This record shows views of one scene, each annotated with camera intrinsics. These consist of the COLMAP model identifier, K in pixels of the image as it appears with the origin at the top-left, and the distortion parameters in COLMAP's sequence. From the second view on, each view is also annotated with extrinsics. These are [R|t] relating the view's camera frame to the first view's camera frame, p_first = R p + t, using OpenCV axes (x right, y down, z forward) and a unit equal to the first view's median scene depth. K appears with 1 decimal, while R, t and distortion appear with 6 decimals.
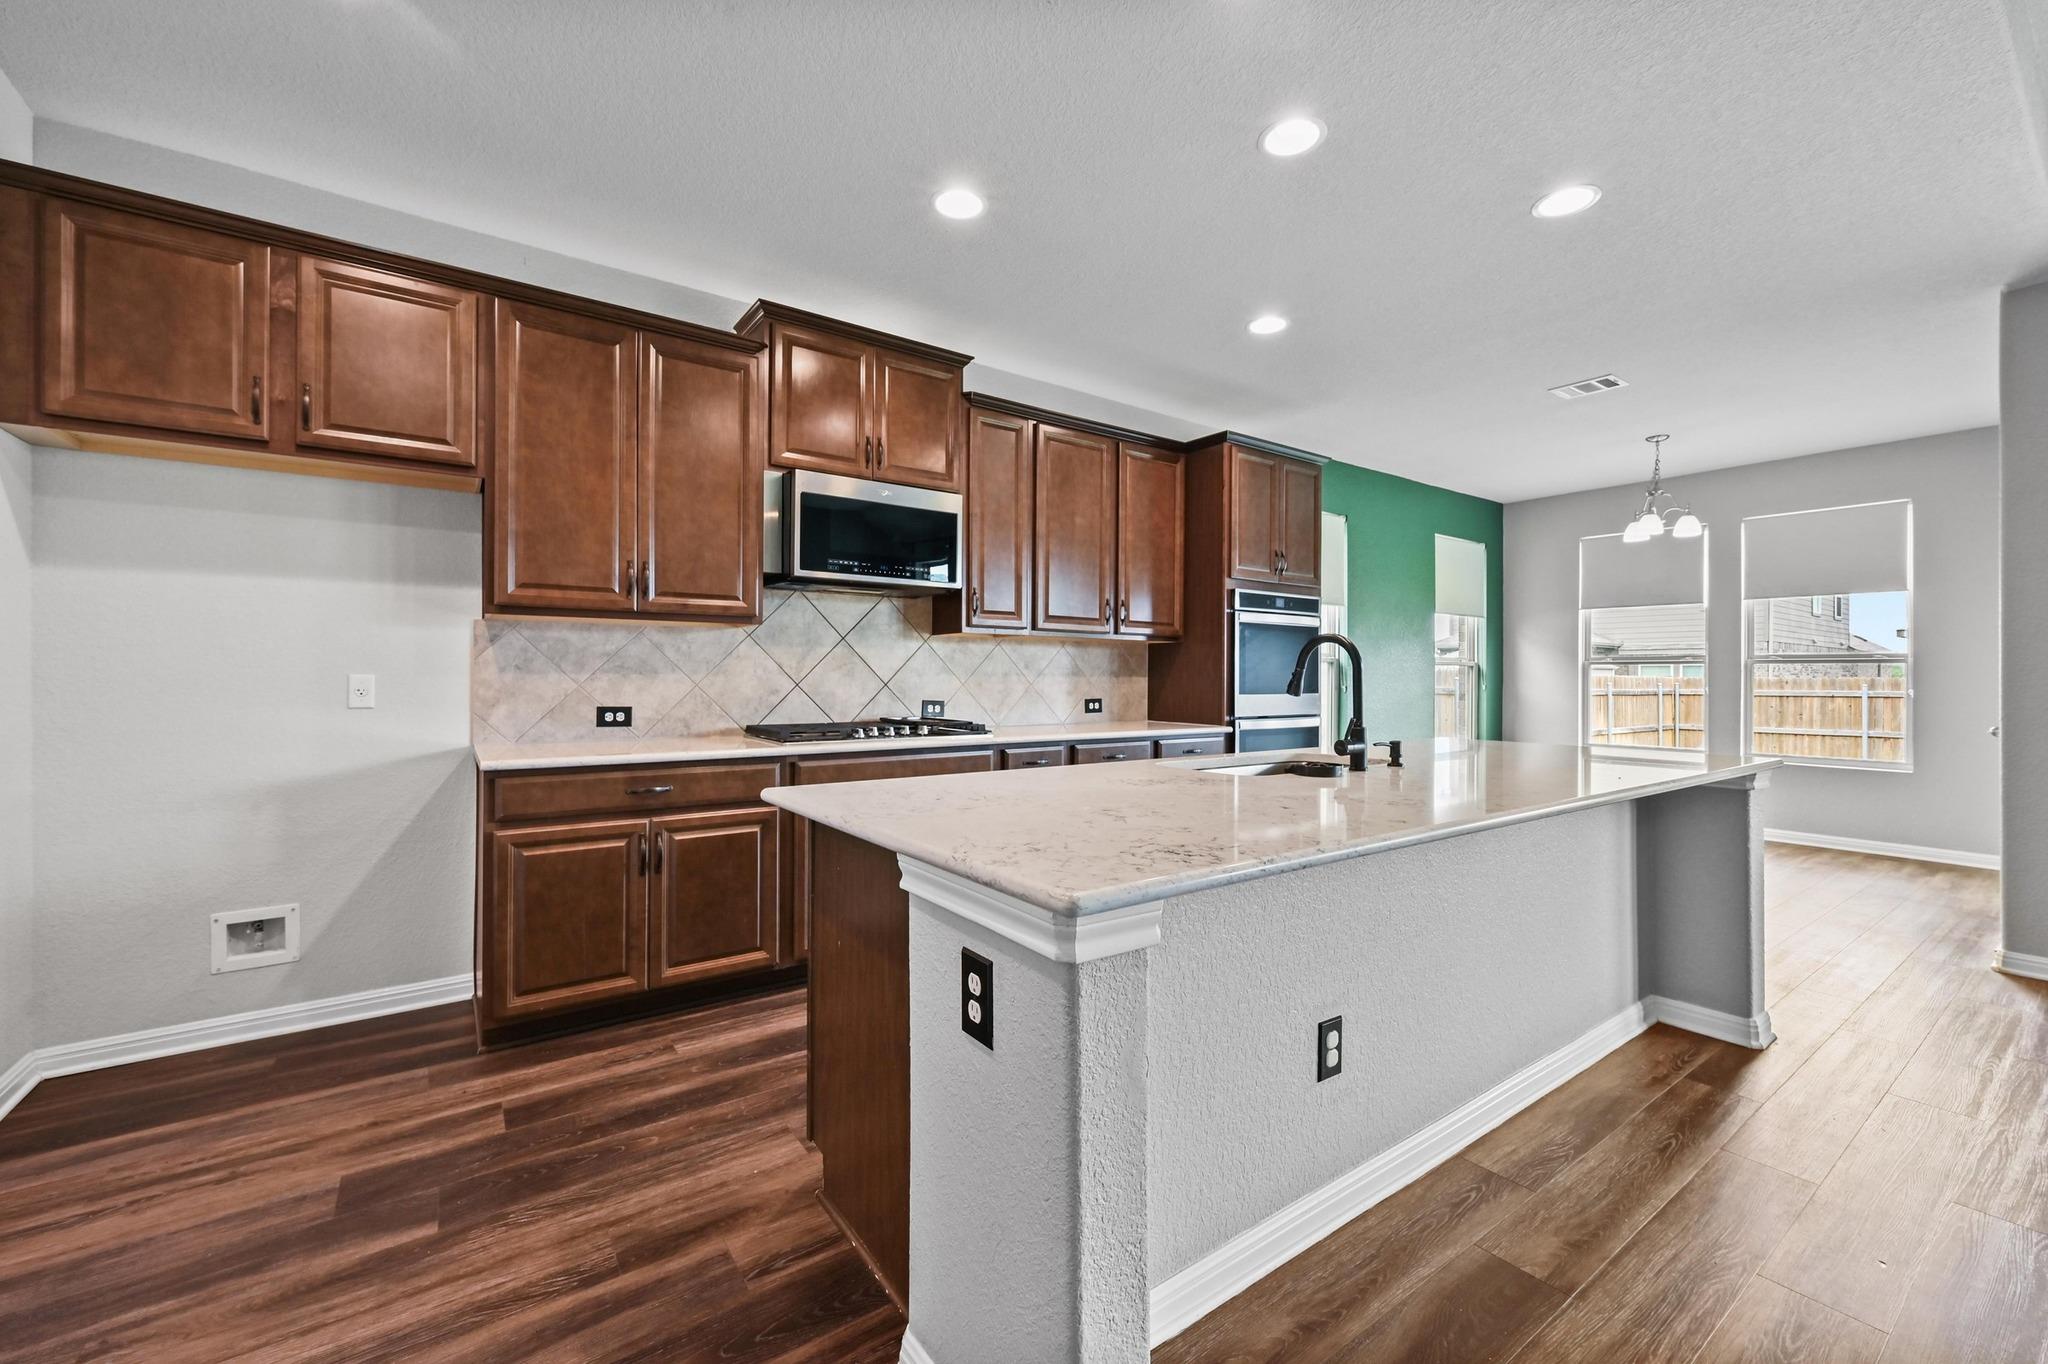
lens RADIAL K [[815.8, 0, 1022.8], [0, 815.8, 679.7], [0, 0, 1]] dist [-0.001435, 0.001043]
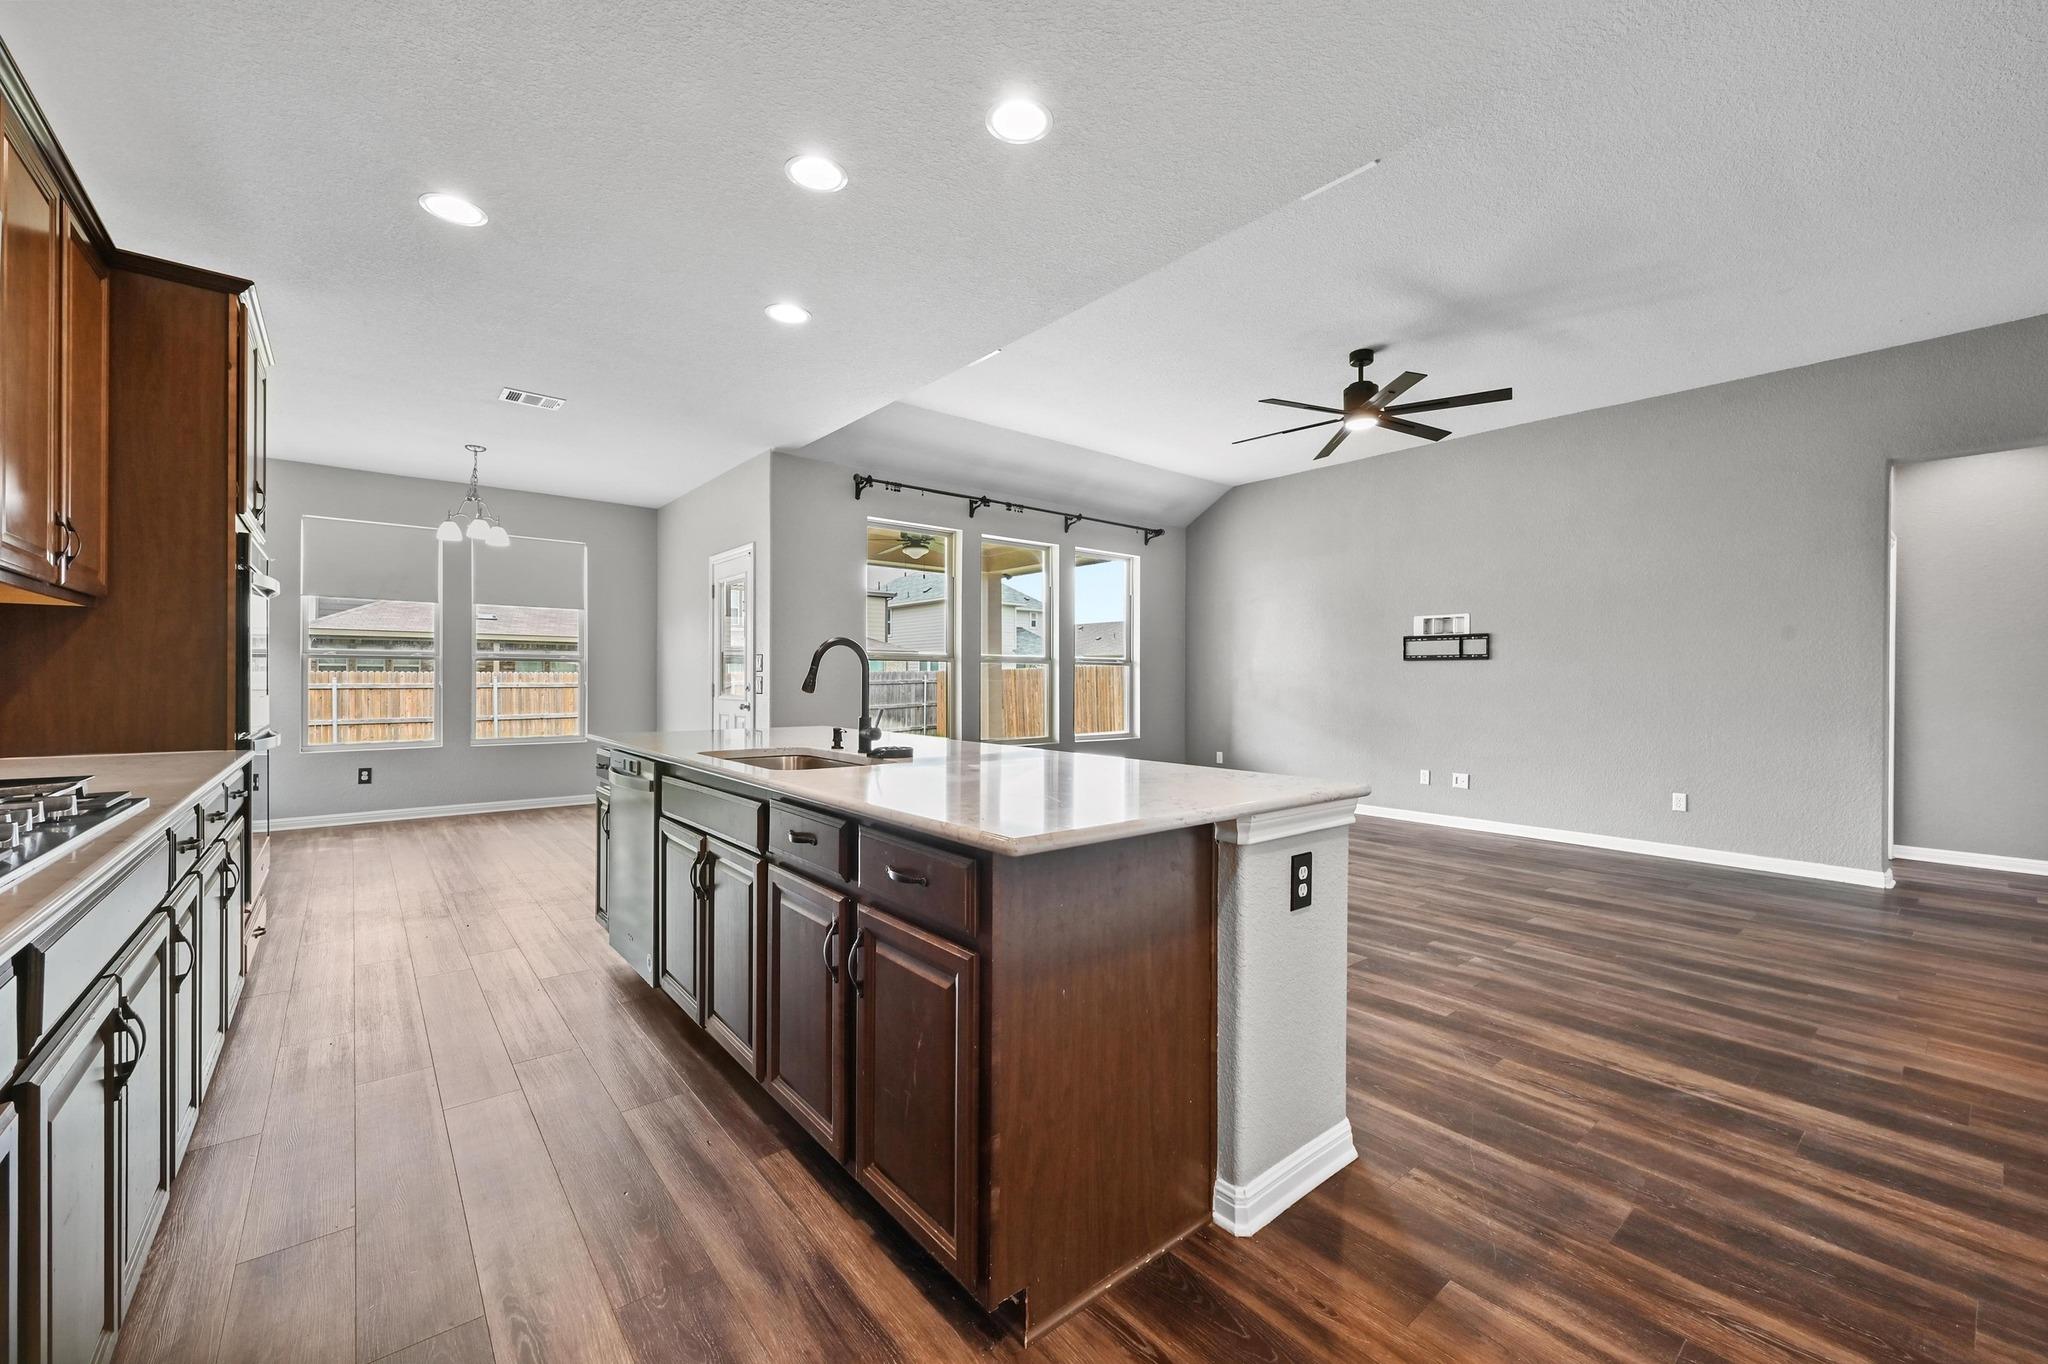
lens RADIAL K [[815.8, 0, 1034.2], [0, 815.8, 677.8], [0, 0, 1]] dist [-0.001435, 0.001043]
pose [[-0.082132, -0.005028, 0.996609, -0.577150], [-0.002415, 0.999985, 0.004846, -0.005351], [-0.996619, -0.002009, -0.082143, 0.594859]]
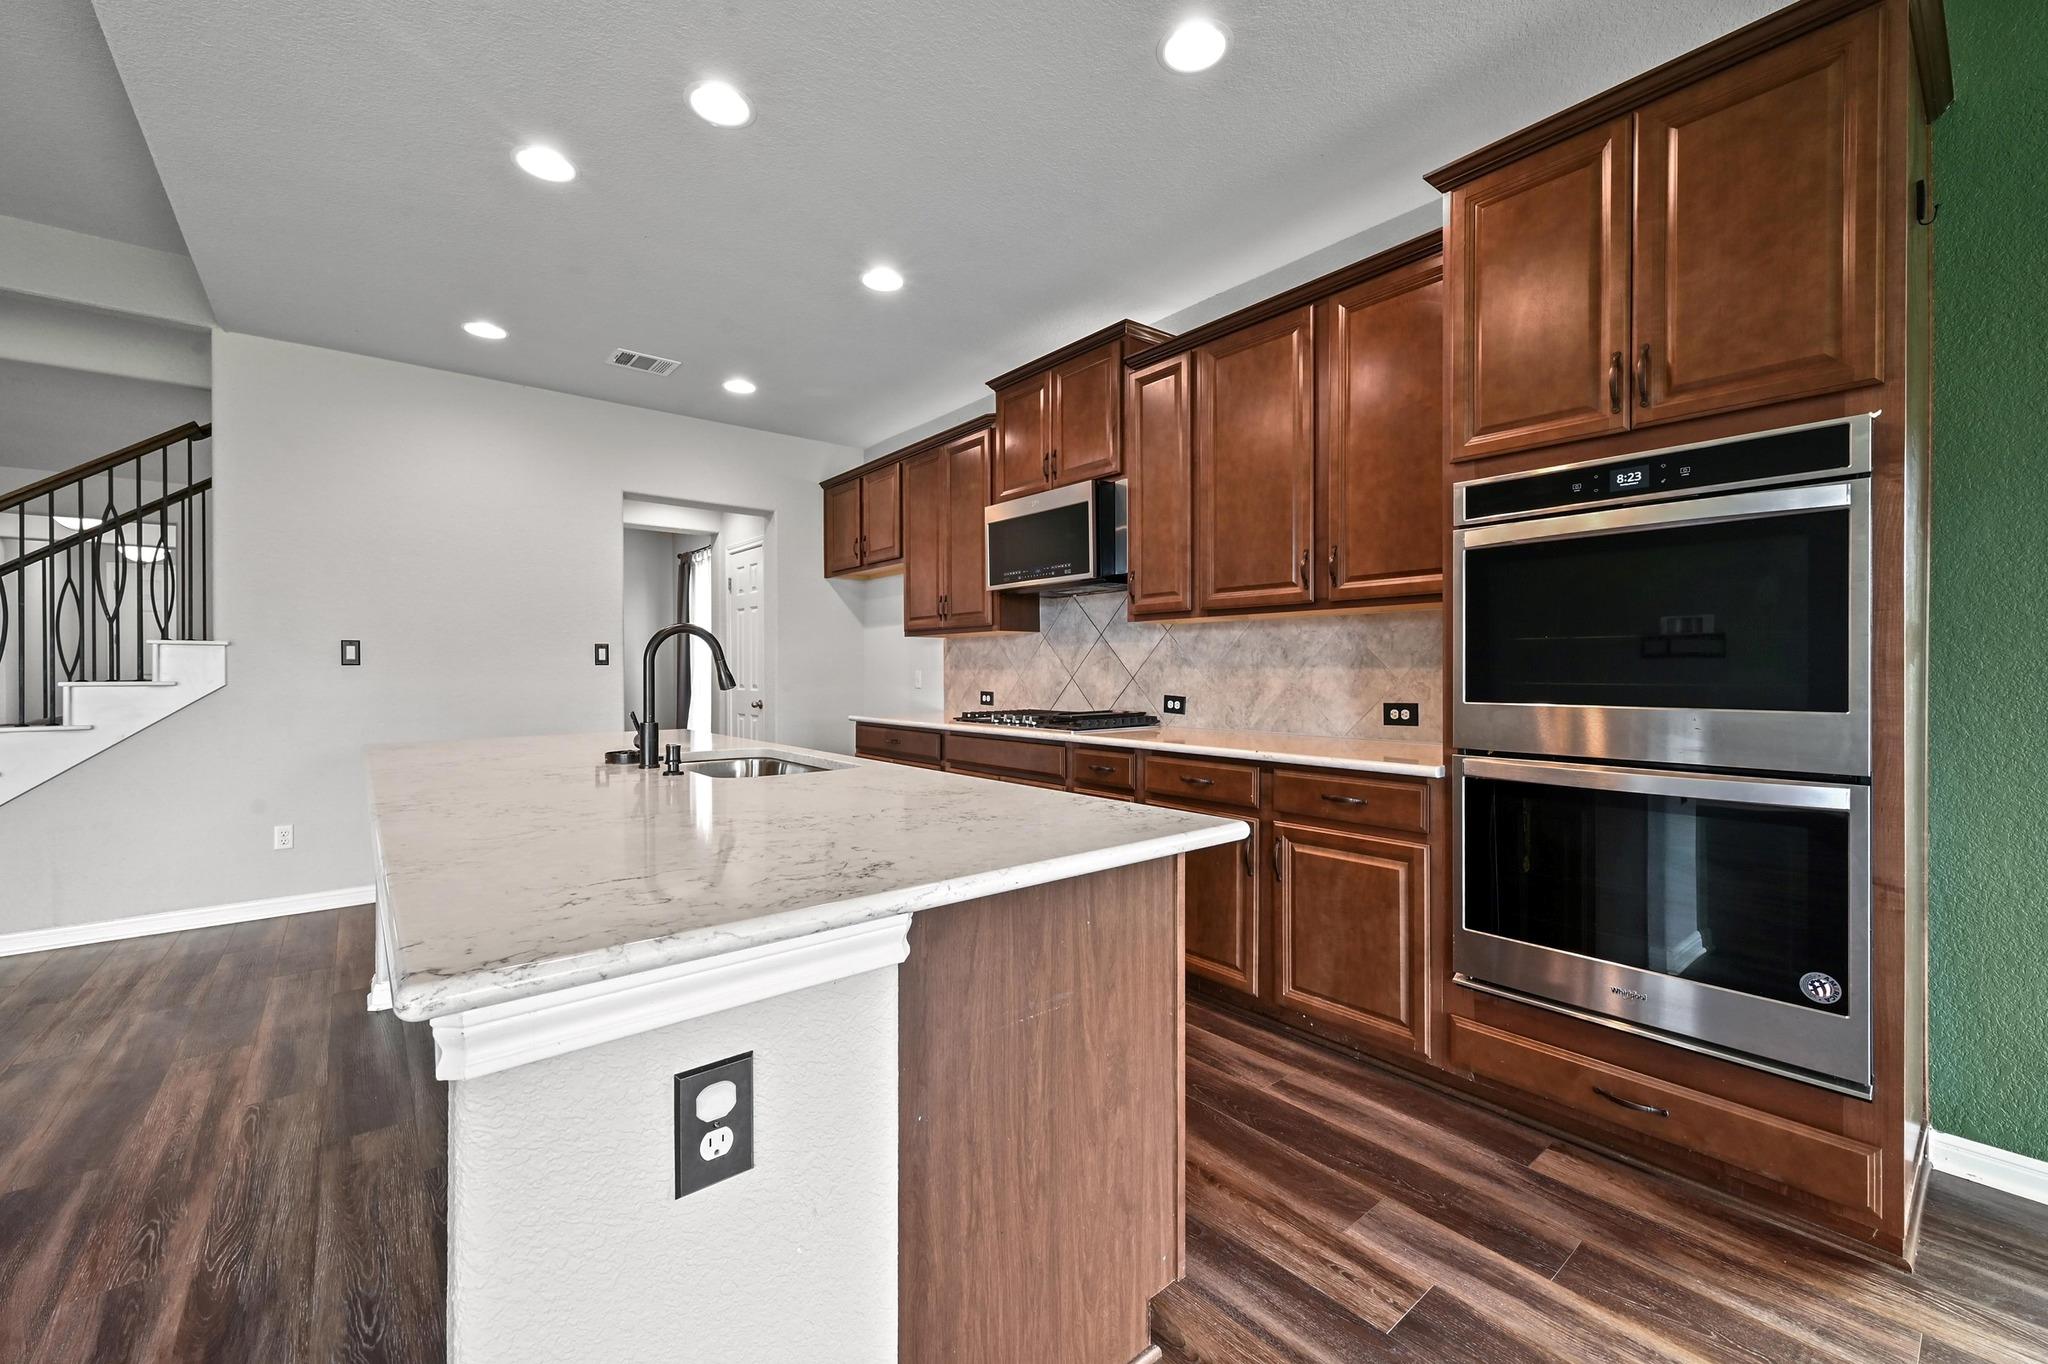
lens RADIAL K [[815.8, 0, 1042.3], [0, 815.8, 674.6], [0, 0, 1]] dist [-0.001435, 0.001043]
pose [[0.104064, 0.003288, -0.994565, 0.978701], [0.005074, 0.999980, 0.003837, -0.002991], [0.994558, -0.005446, 0.104045, 0.941207]]
